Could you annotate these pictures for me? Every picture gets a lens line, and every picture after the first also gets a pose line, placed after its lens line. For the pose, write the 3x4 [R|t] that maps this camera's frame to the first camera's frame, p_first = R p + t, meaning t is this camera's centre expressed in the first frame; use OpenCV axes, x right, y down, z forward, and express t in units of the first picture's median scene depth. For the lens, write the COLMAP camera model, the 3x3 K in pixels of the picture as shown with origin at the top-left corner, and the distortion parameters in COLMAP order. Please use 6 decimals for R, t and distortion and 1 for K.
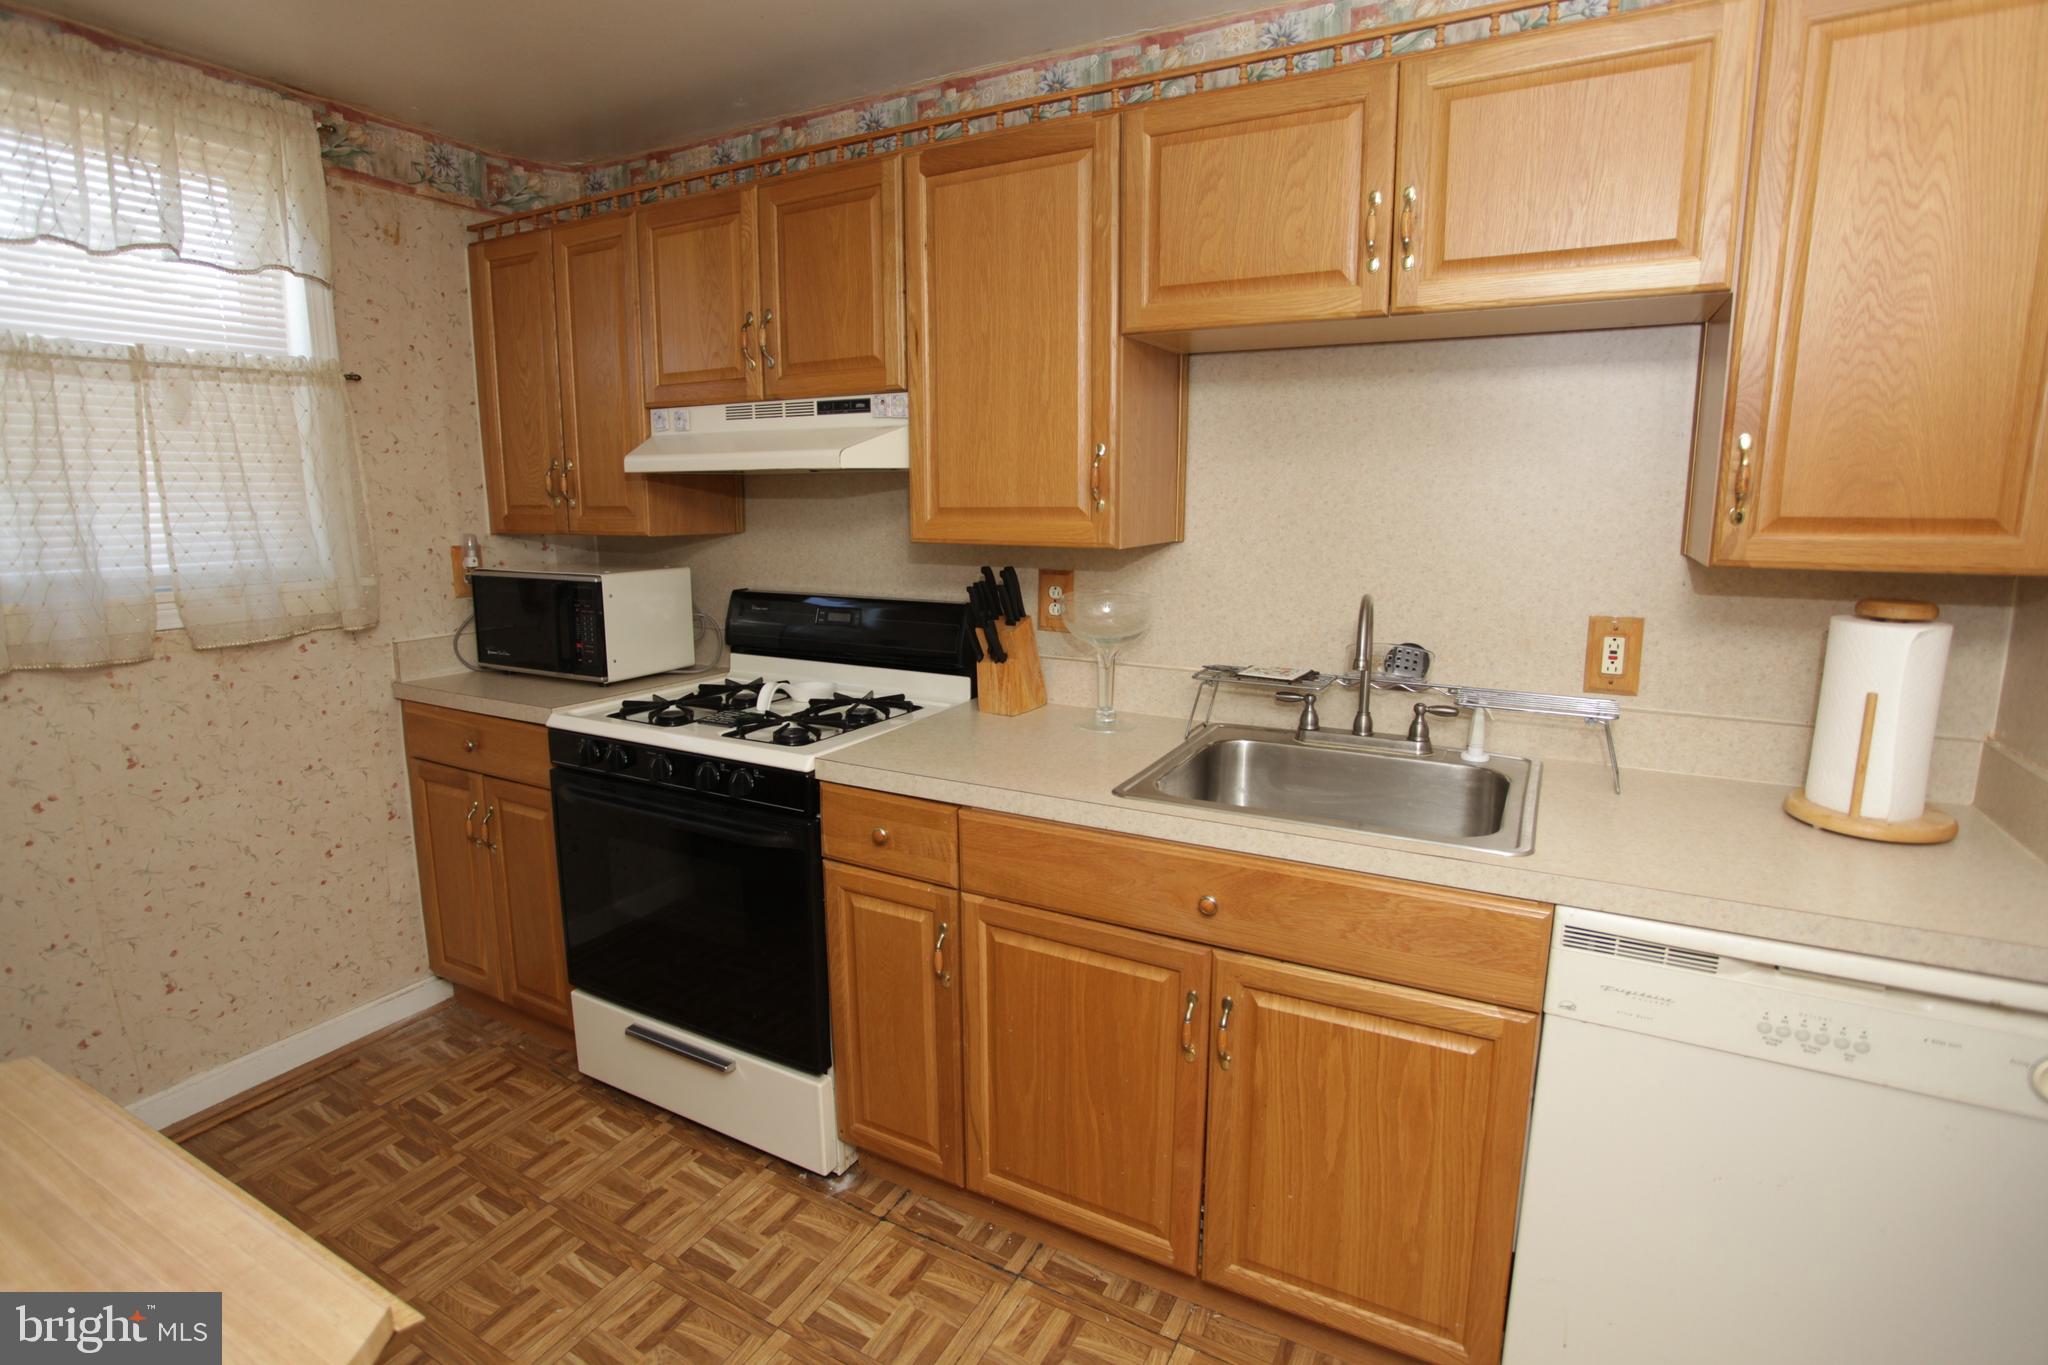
lens RADIAL K [[1012.2, 0, 1019.8], [0, 1012.2, 670.7], [0, 0, 1]] dist [-0.072903, 0.030741]
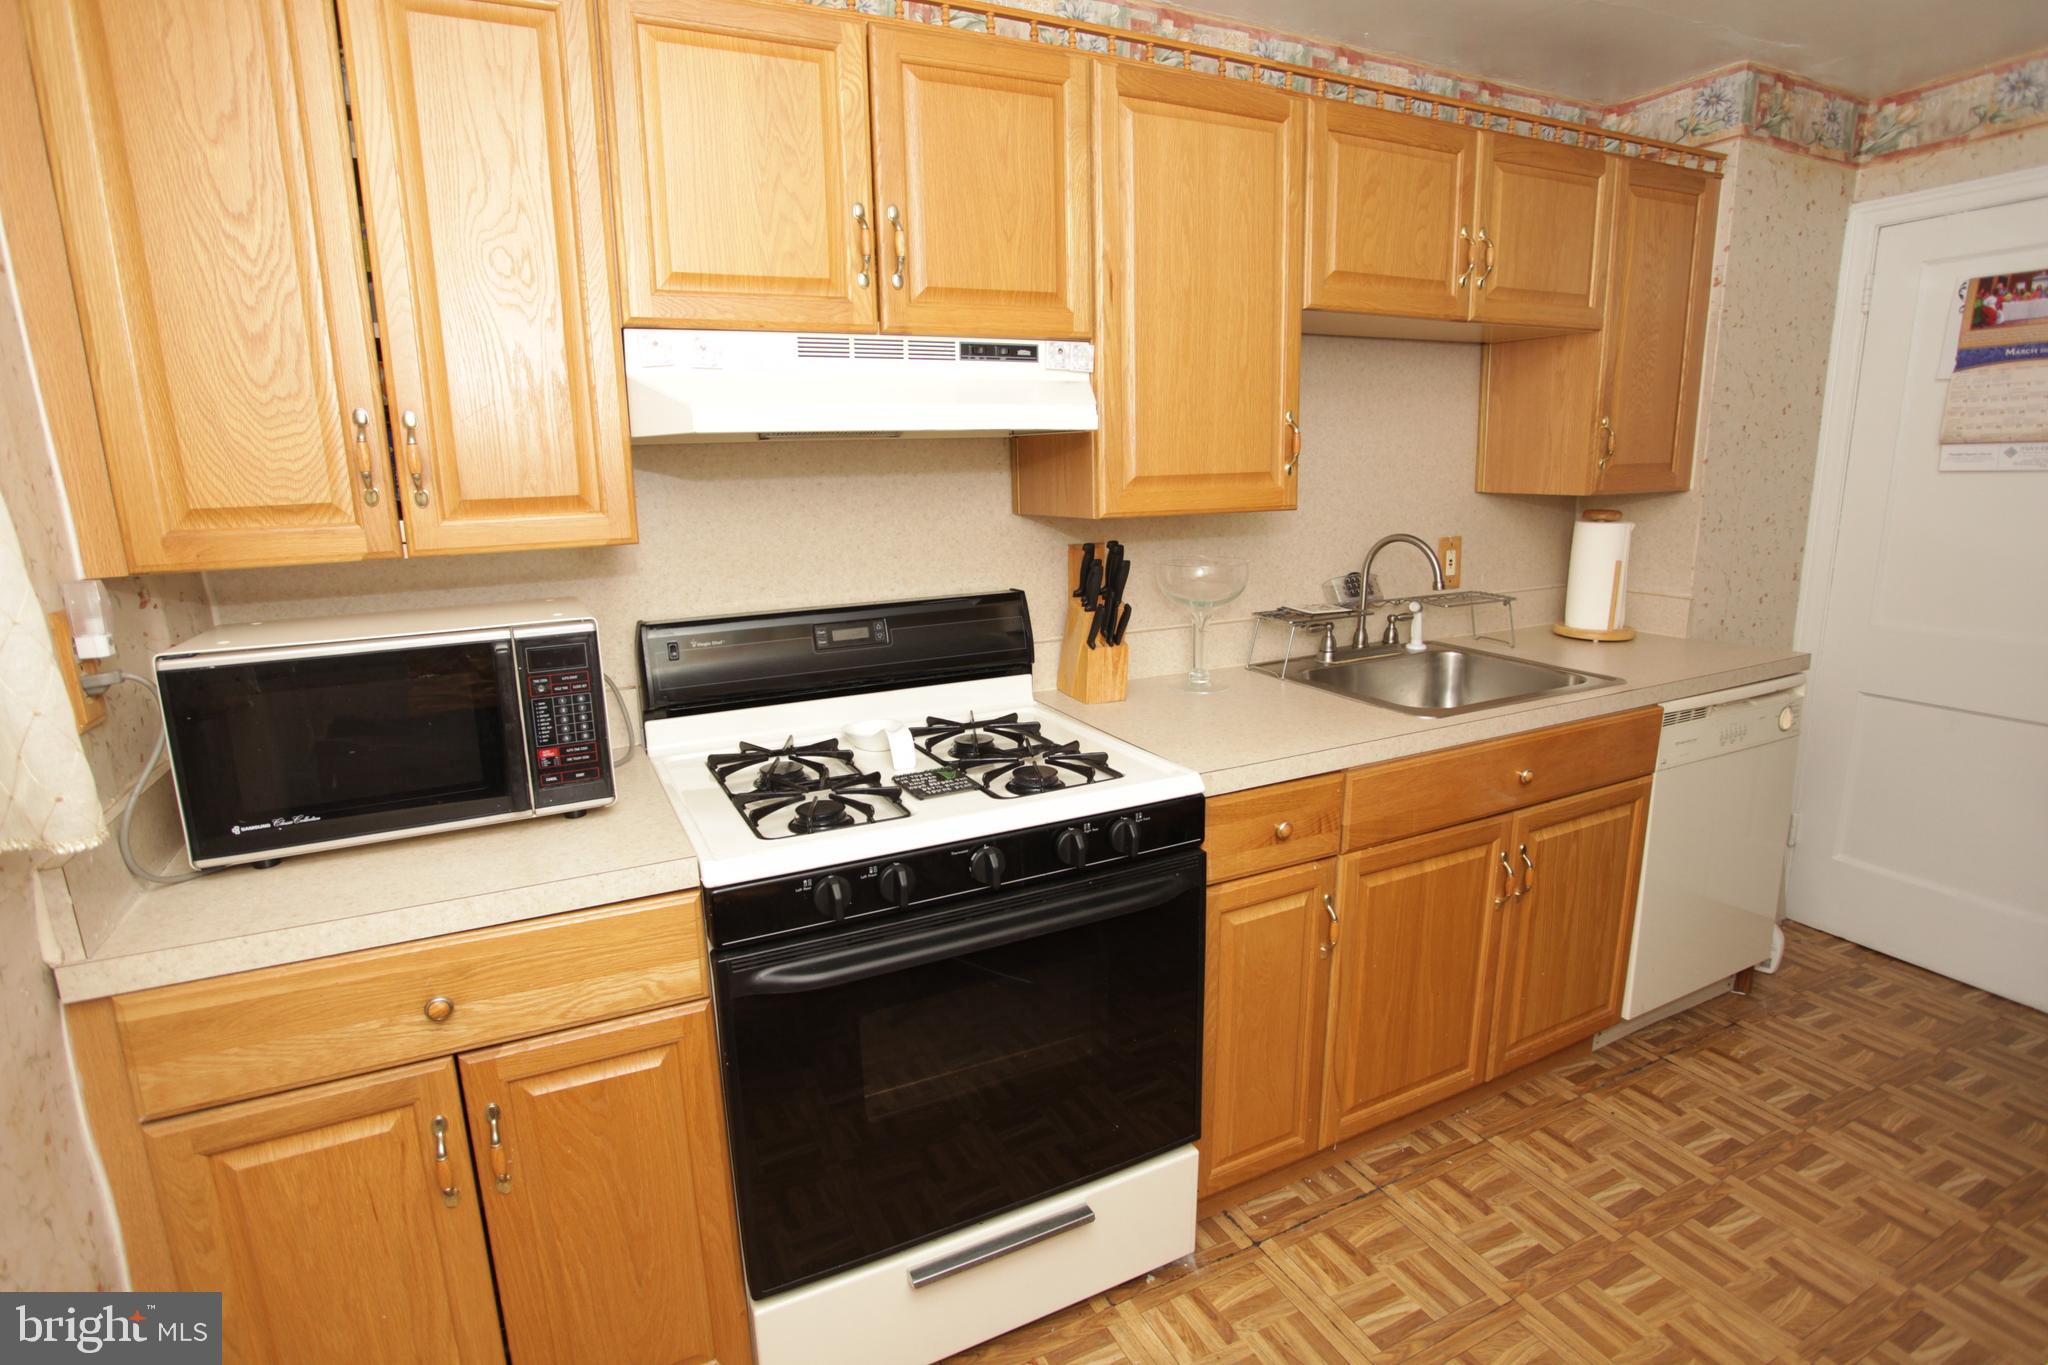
lens RADIAL K [[1012.2, 0, 1005.4], [0, 1012.2, 667.9], [0, 0, 1]] dist [-0.072903, 0.030741]
pose [[0.574566, -0.174647, 0.799608, -0.886194], [0.164915, 0.981634, 0.095903, -0.100489], [-0.801672, 0.076765, 0.592815, 0.578216]]
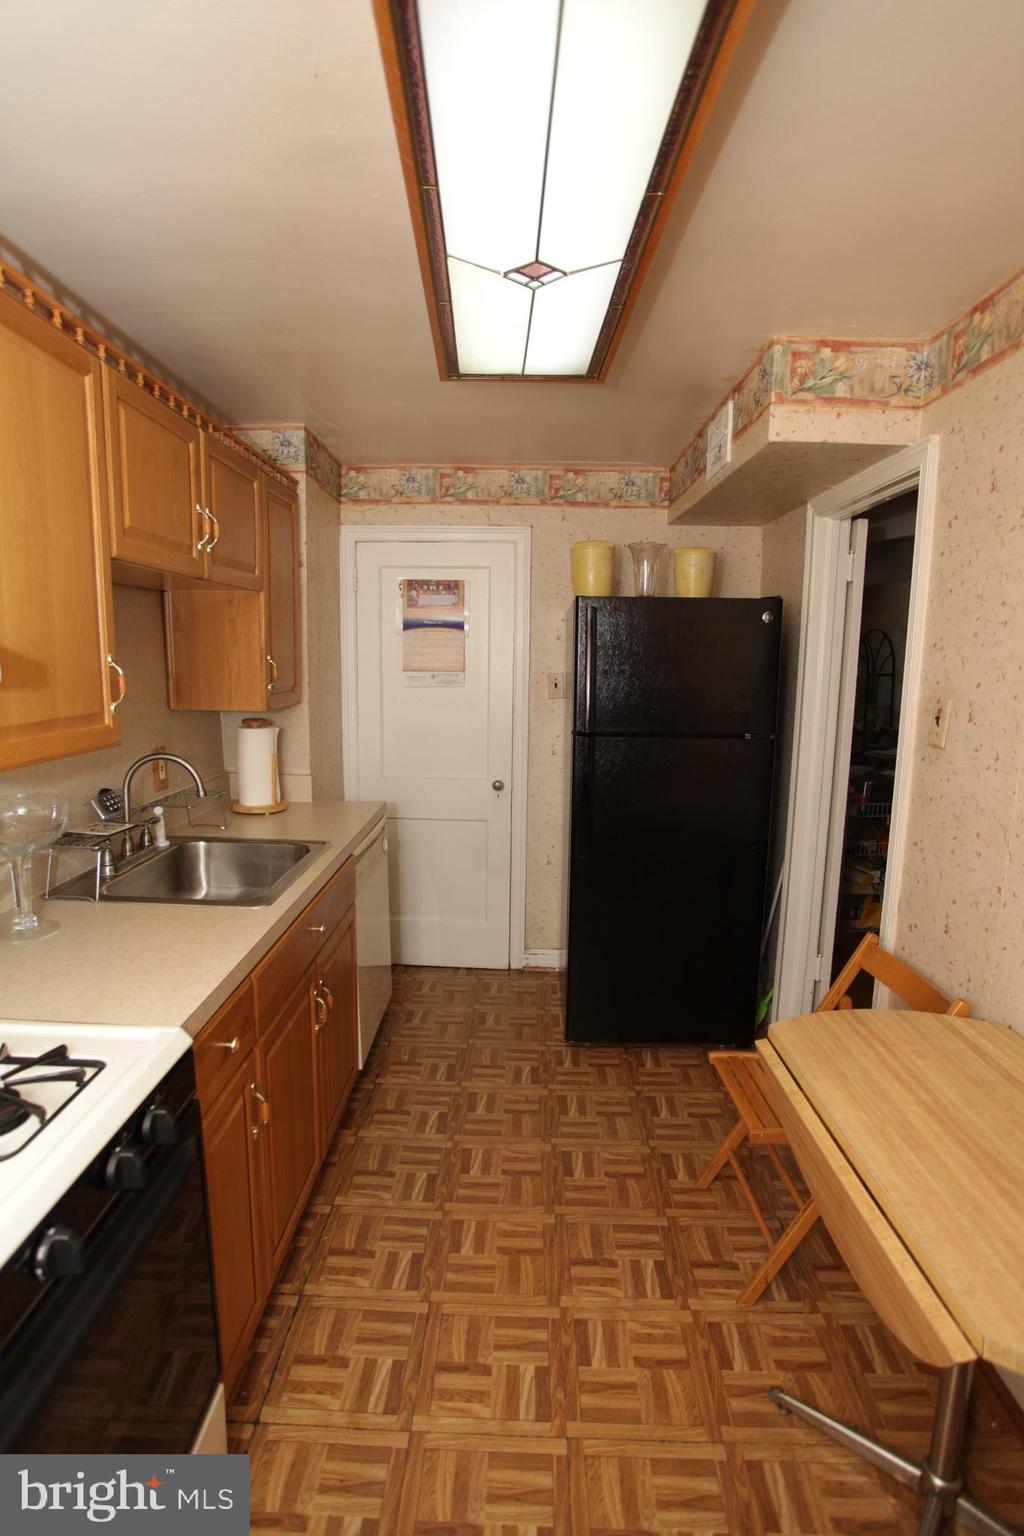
lens RADIAL K [[759.2, 0, 507.8], [0, 759.2, 776.5], [0, 0, 1]] dist [-0.072903, 0.030741]
pose [[-0.458504, -0.141864, 0.877296, -0.778538], [0.148837, 0.960975, 0.233182, -0.199711], [-0.876140, 0.237489, -0.419497, 0.899341]]
